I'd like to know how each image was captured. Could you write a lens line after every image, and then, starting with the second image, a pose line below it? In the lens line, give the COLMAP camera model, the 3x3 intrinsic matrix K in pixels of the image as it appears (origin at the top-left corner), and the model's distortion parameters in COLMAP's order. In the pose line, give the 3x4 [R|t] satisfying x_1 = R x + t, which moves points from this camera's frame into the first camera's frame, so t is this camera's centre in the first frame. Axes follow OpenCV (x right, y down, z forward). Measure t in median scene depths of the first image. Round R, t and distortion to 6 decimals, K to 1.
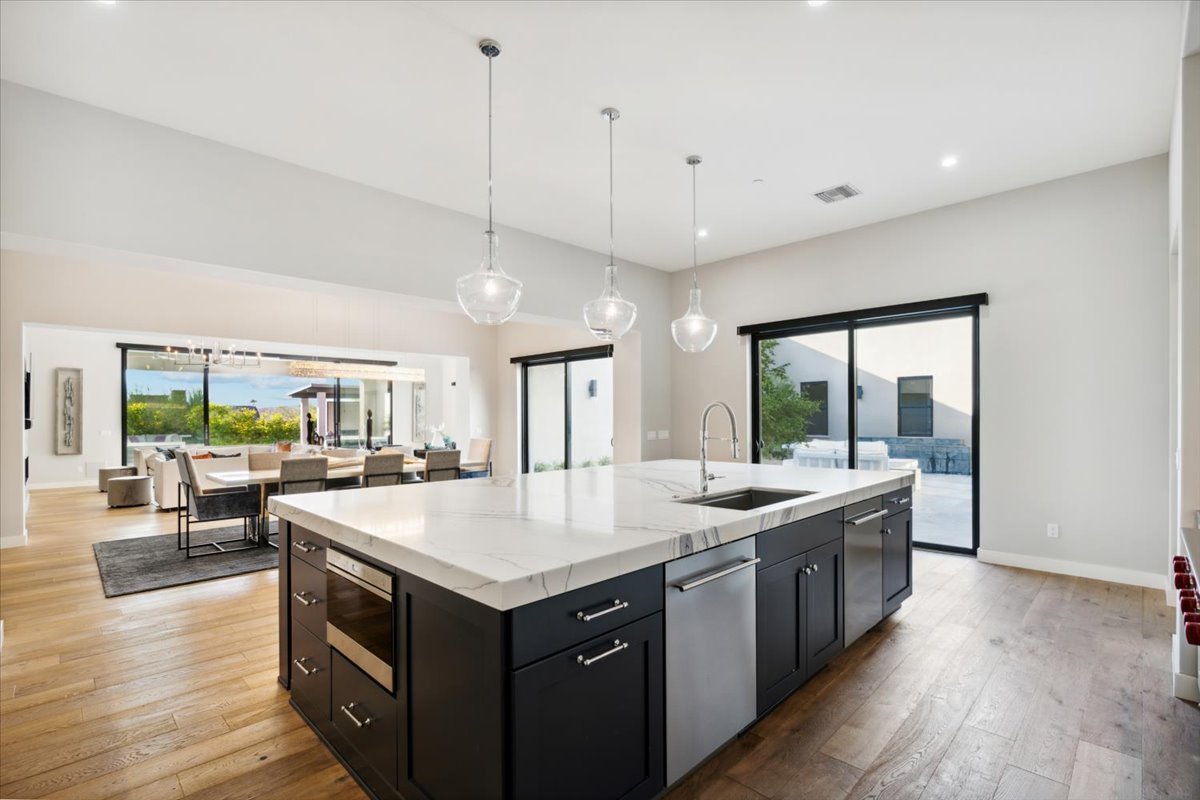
lens RADIAL K [[543.5, 0, 600.3], [0, 543.5, 412.6], [0, 0, 1]] dist [-0.001170, 0.000155]
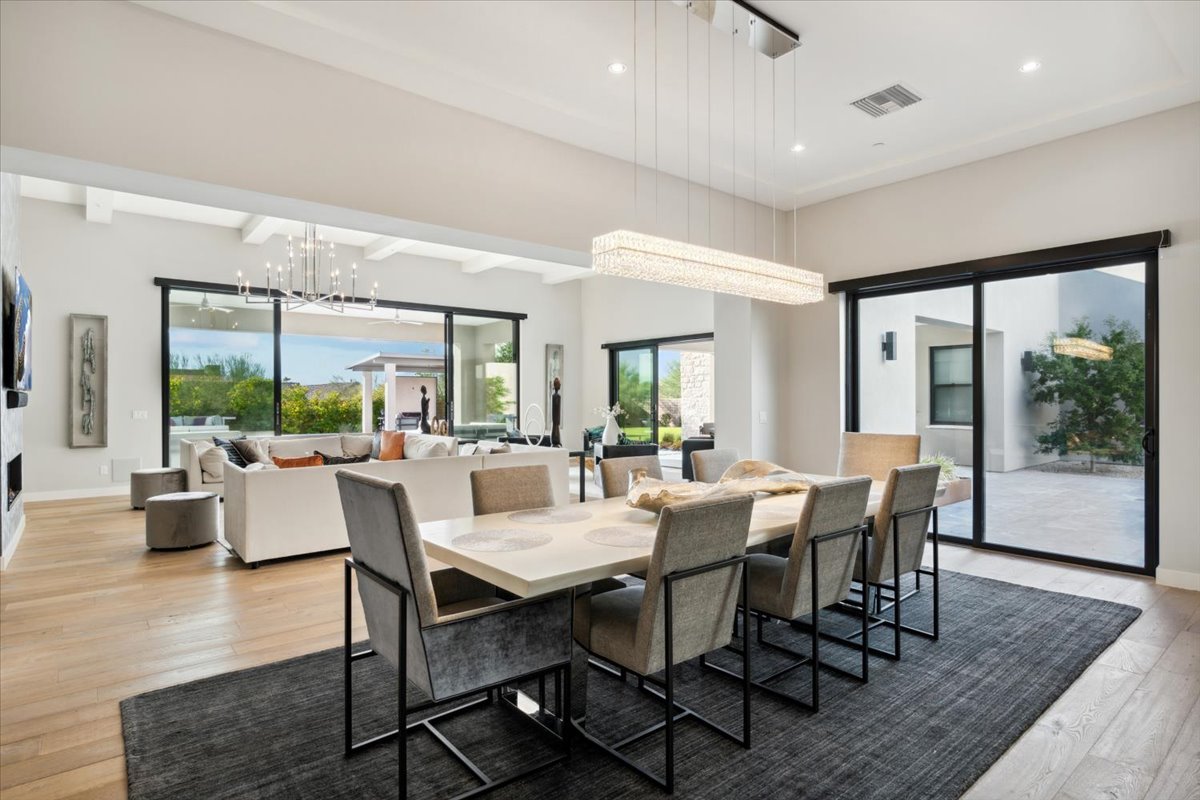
lens RADIAL K [[623.8, 0, 600.0], [0, 623.8, 400.0], [0, 0, 1]] dist [-0.004024, -0.000954]
pose [[0.995221, 0.004988, -0.097518, -0.287763], [-0.004001, 0.999939, 0.010318, 0.009897], [0.097563, -0.009879, 0.995180, 0.310038]]
